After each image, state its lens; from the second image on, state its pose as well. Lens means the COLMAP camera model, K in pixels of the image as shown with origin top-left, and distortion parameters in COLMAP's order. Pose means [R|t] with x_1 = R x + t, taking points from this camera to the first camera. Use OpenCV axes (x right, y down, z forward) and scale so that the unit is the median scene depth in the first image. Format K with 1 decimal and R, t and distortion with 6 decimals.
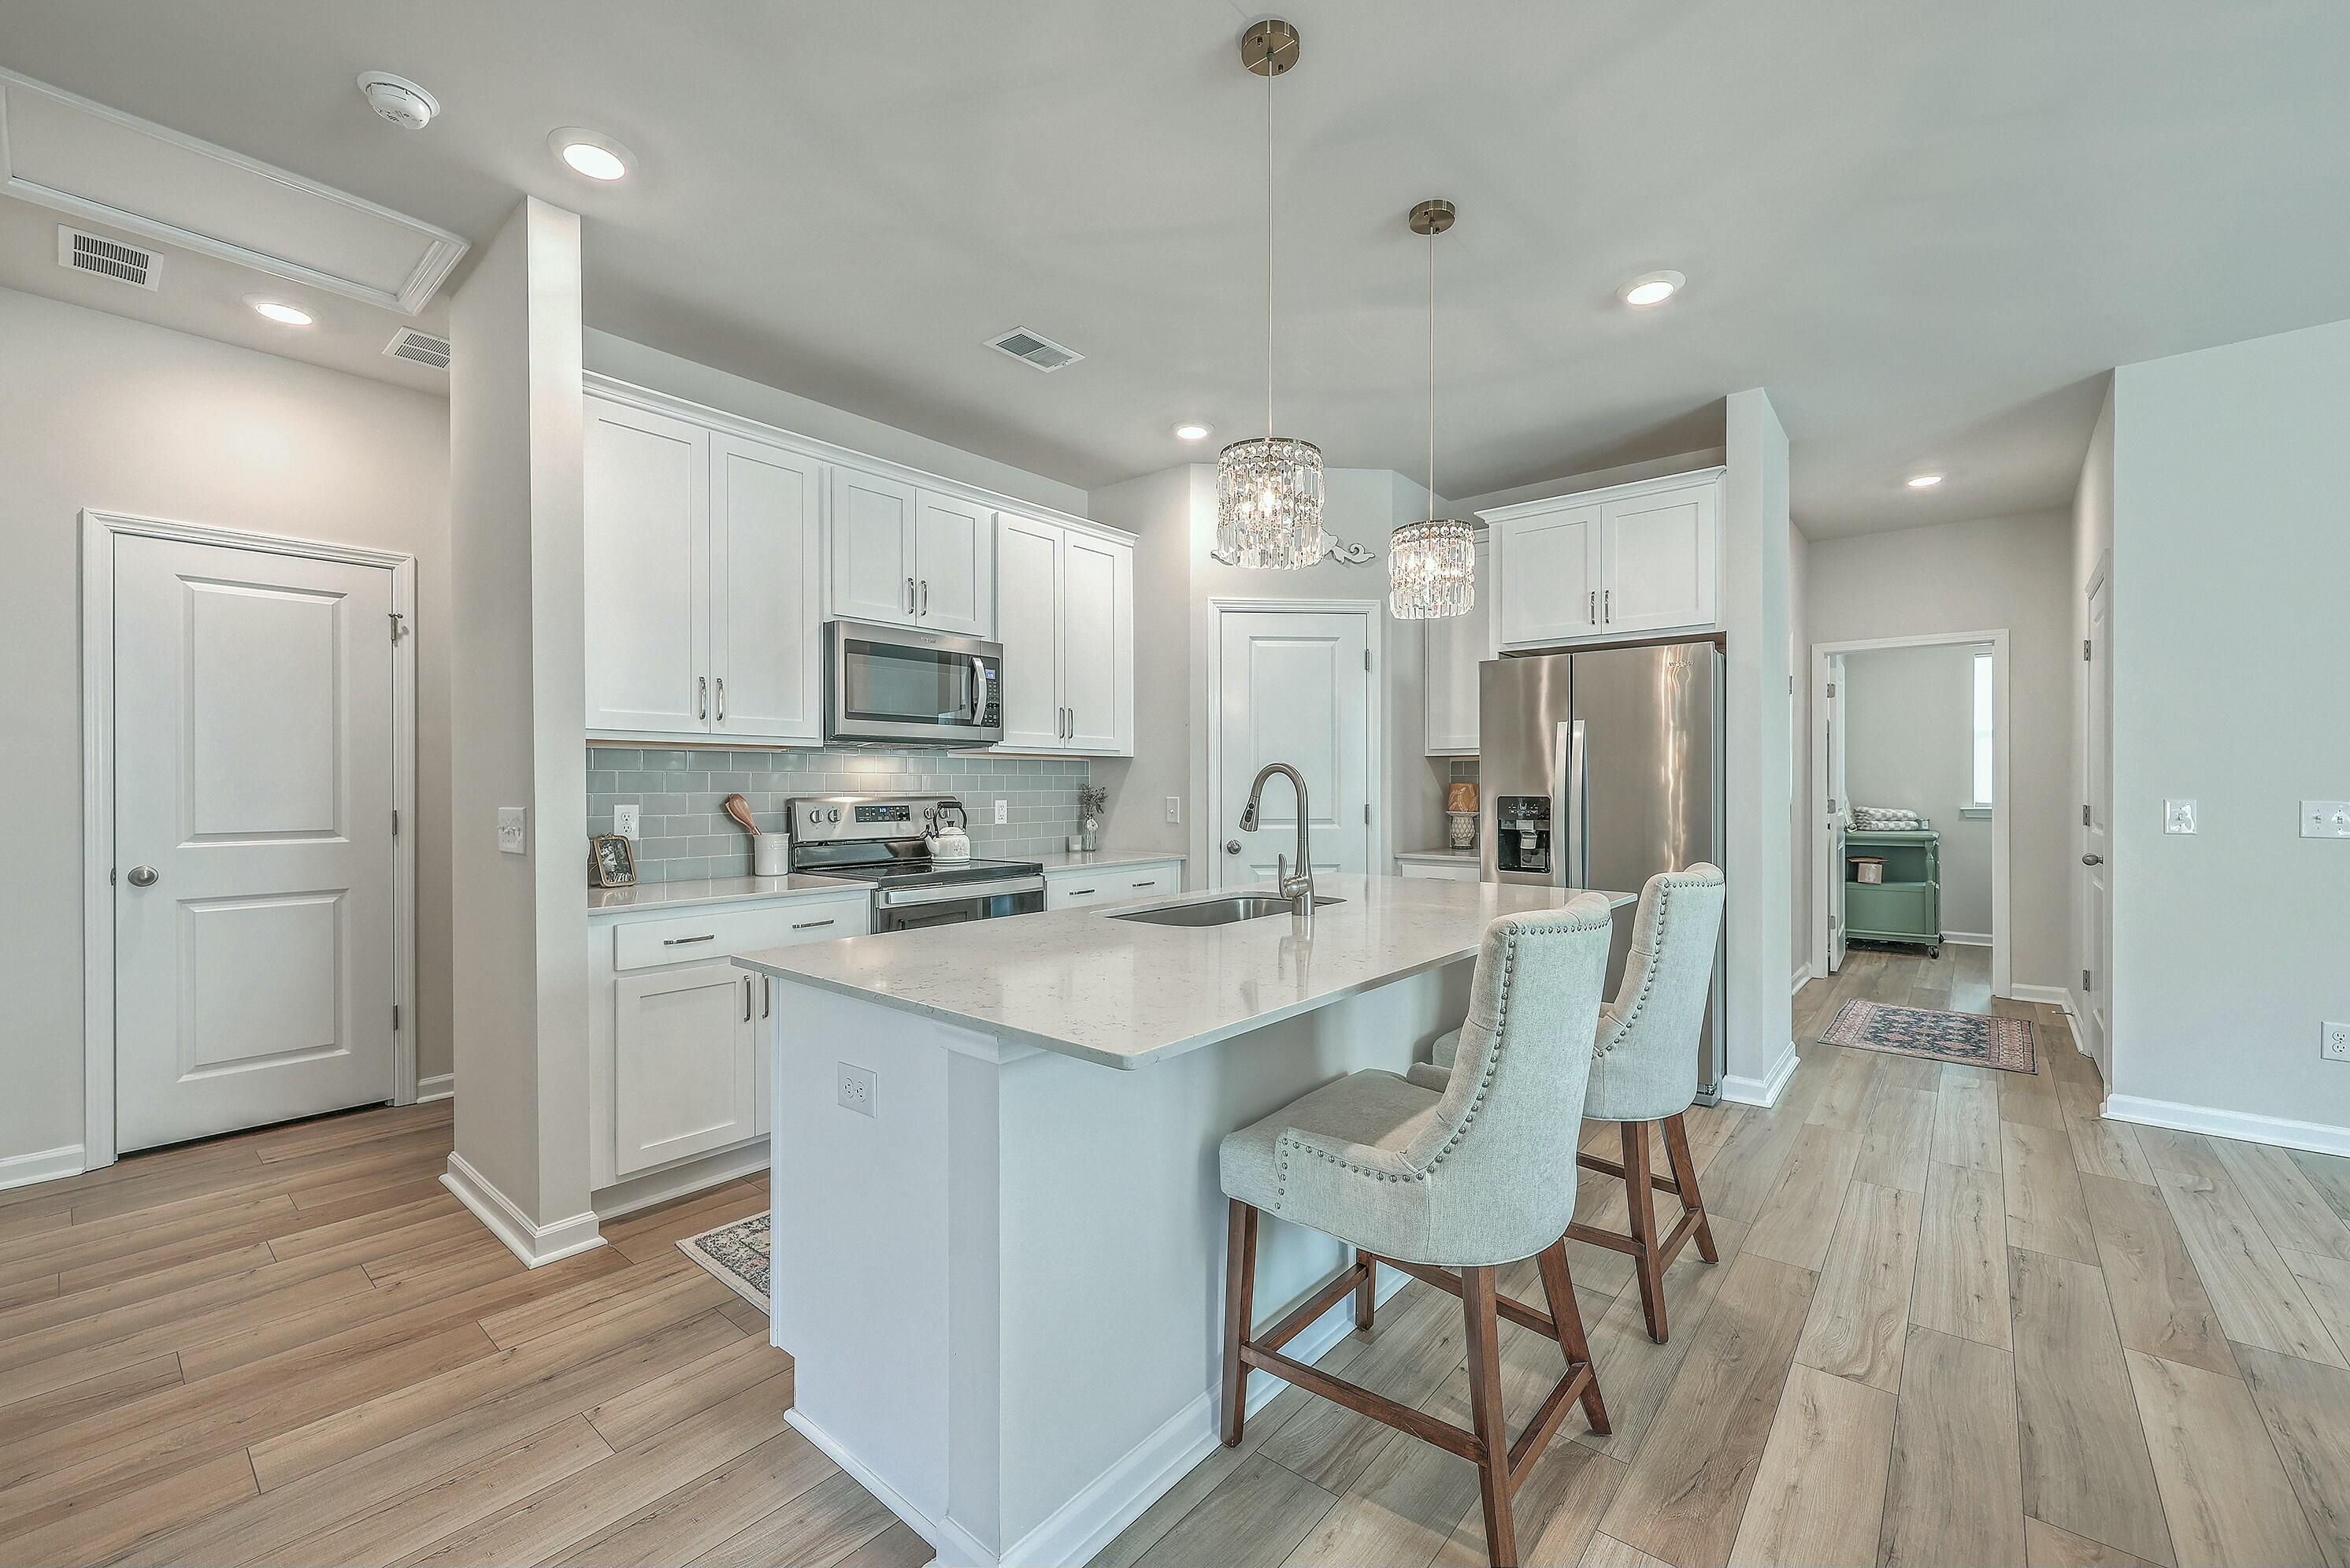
lens RADIAL K [[950.6, 0, 1175.0], [0, 950.6, 784.0], [0, 0, 1]] dist [0.000361, 0.000294]
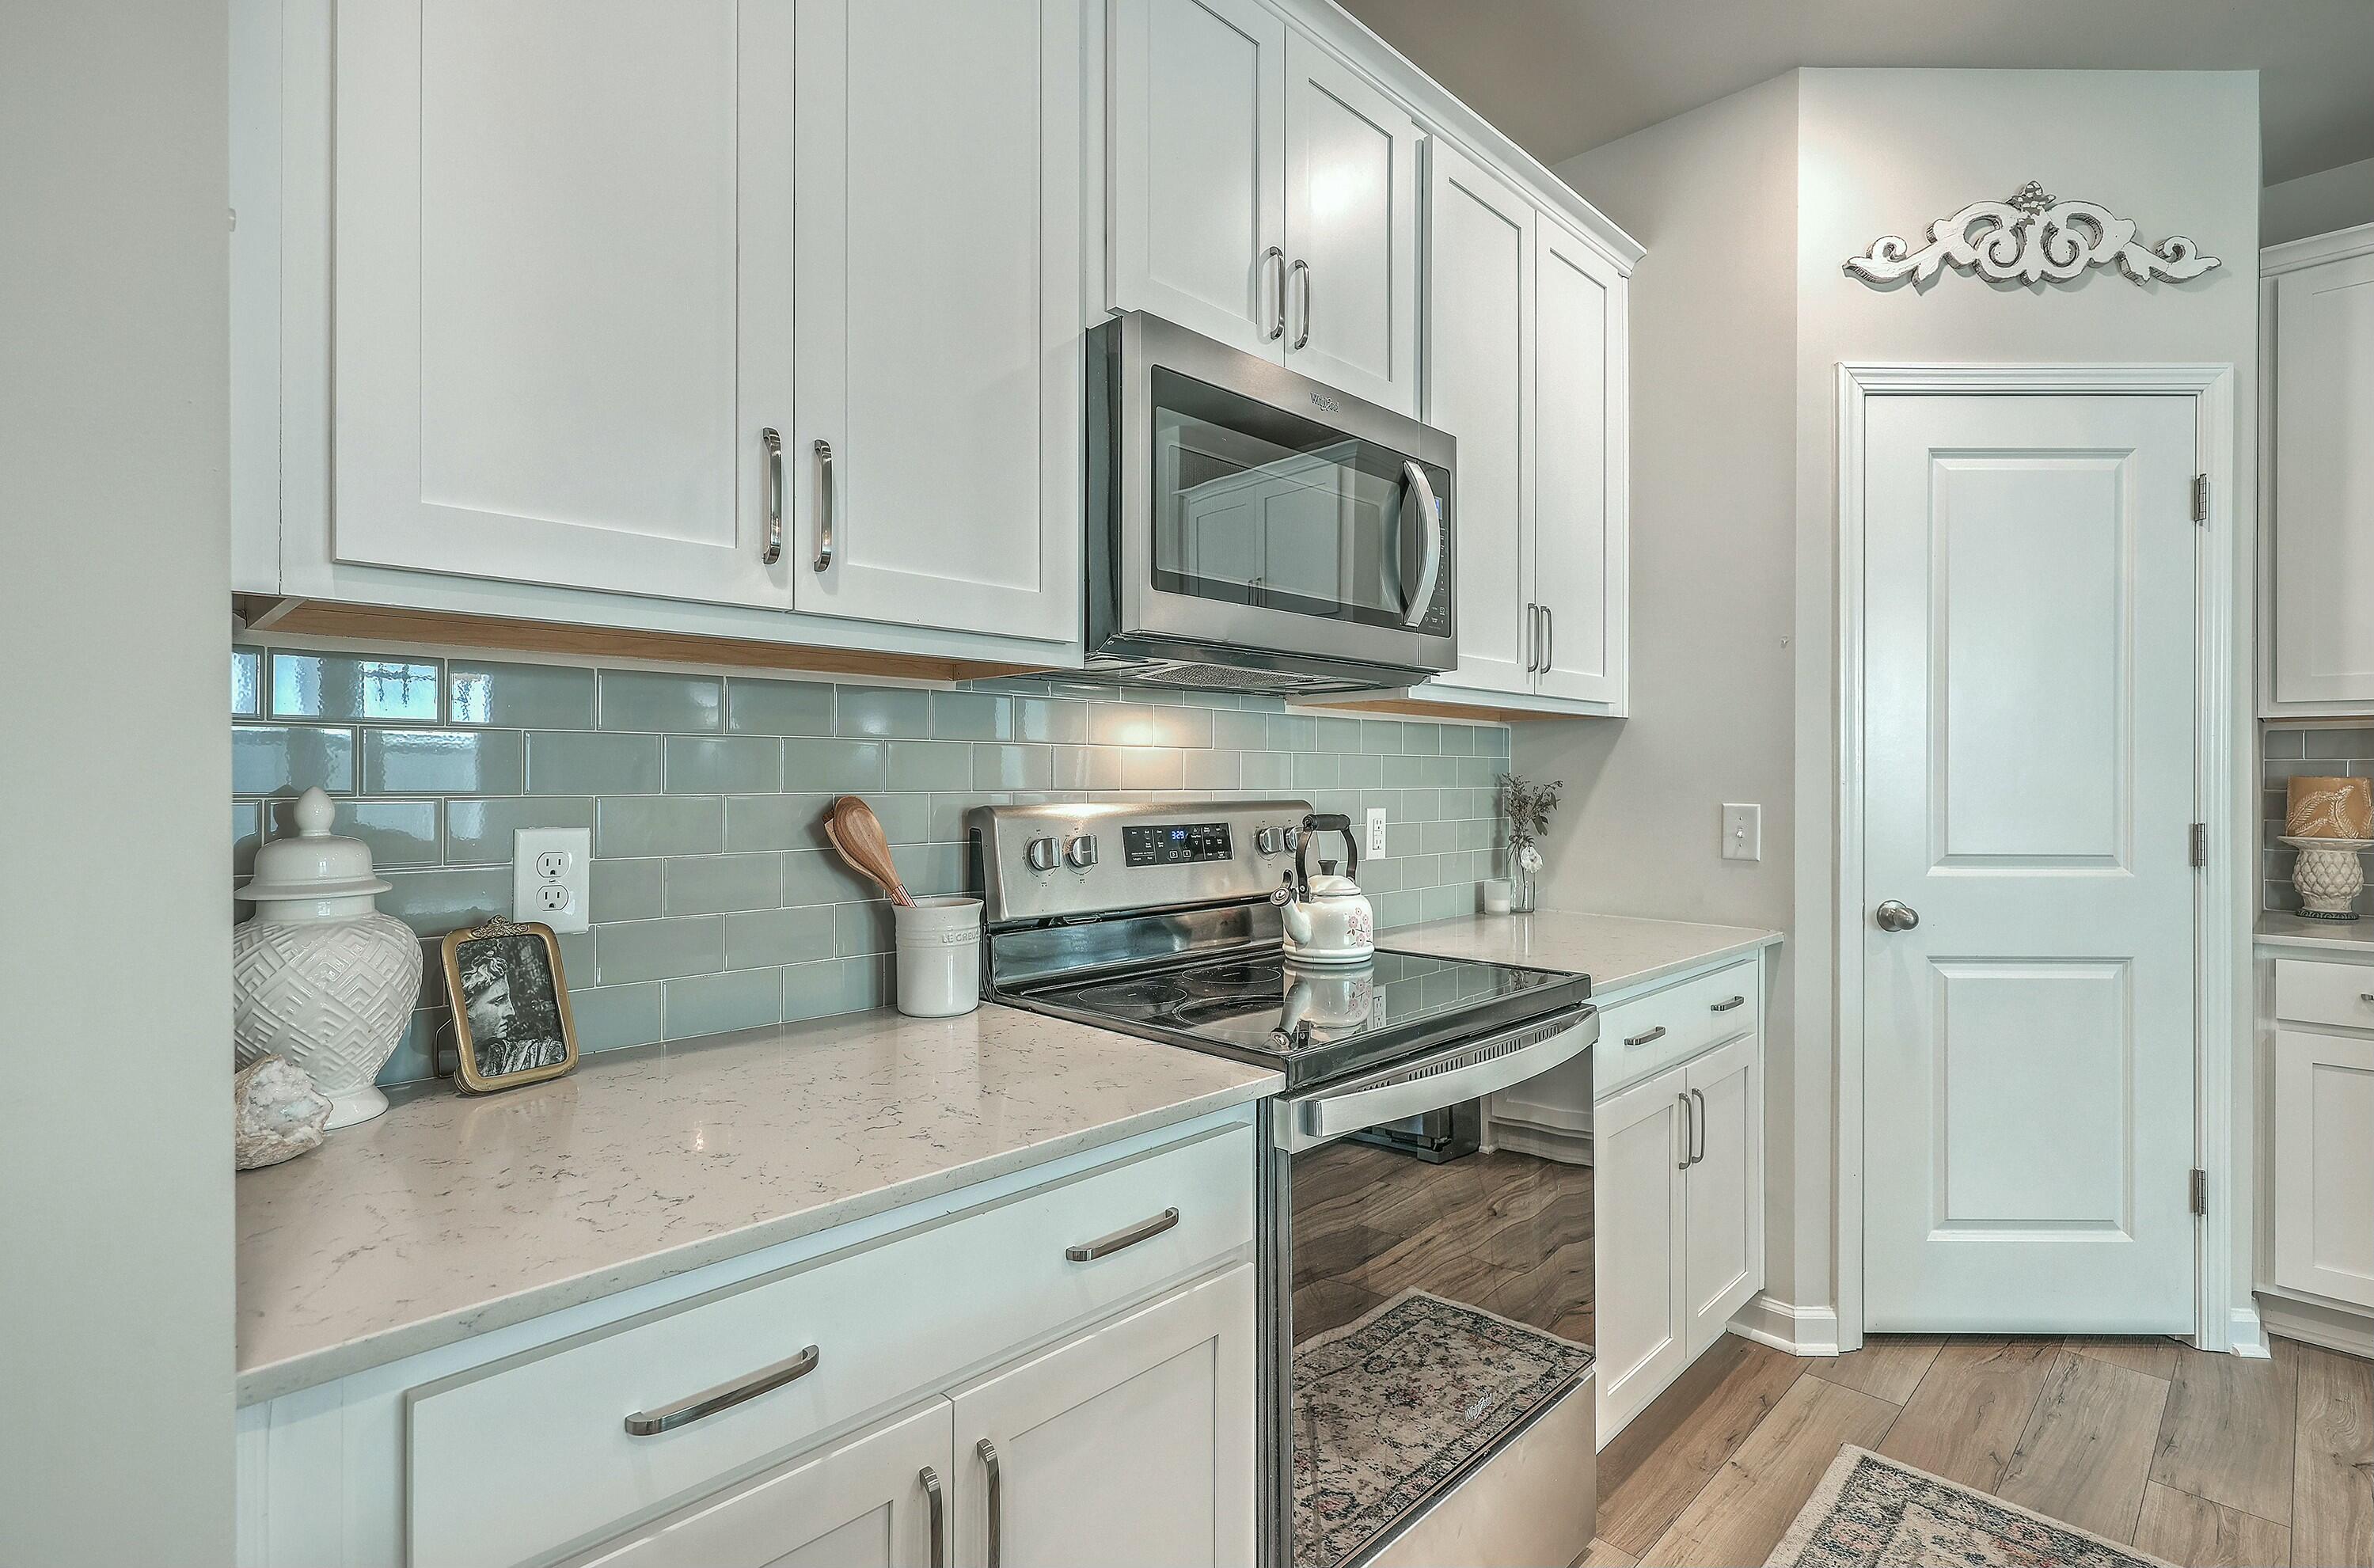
lens RADIAL K [[1117.0, 0, 1192.5], [0, 1117.0, 773.7], [0, 0, 1]] dist [0.000325, -0.000983]
pose [[0.996684, 0.004352, -0.081251, -0.276475], [-0.004471, 0.999989, -0.001290, 0.001381], [0.081244, 0.001649, 0.996693, 0.542596]]
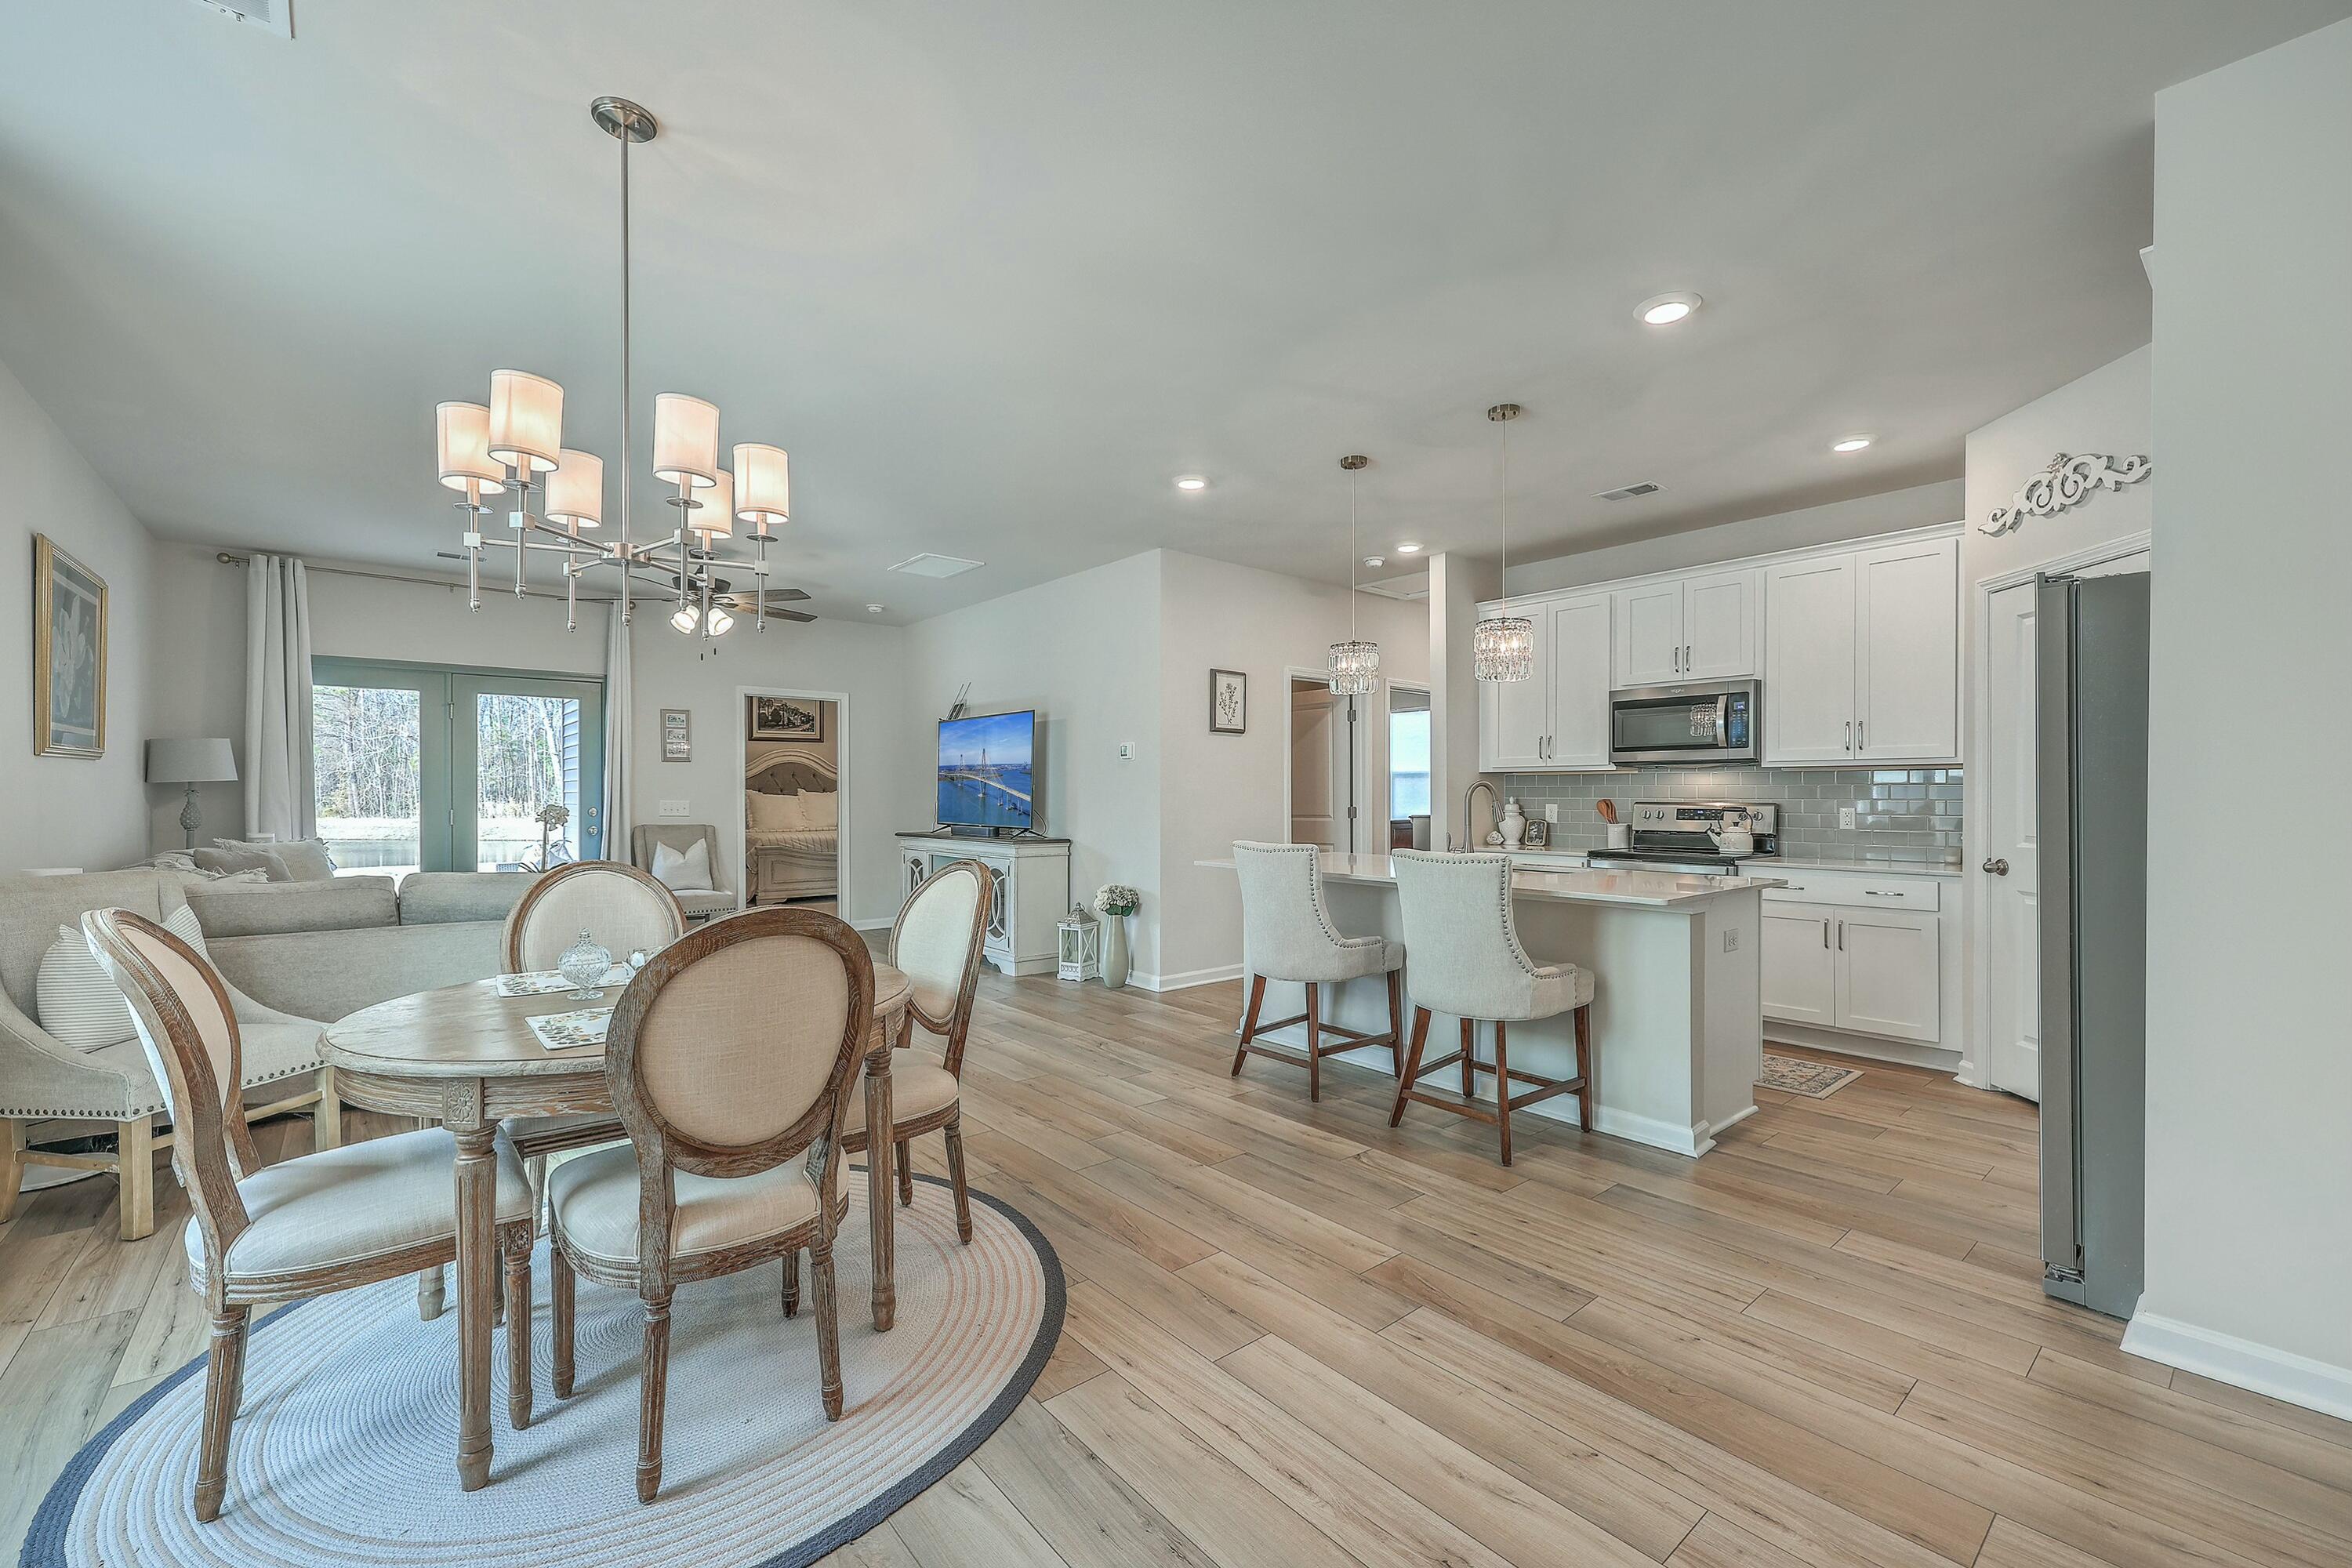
lens RADIAL K [[951.4, 0, 1176.0], [0, 951.4, 784.0], [0, 0, 1]] dist [0.000361, 0.000294]
pose [[-0.165165, -0.010196, -0.986213, 1.243723], [-0.002562, 0.999948, -0.009909, 0.002106], [0.986263, 0.000890, -0.165183, 0.504598]]
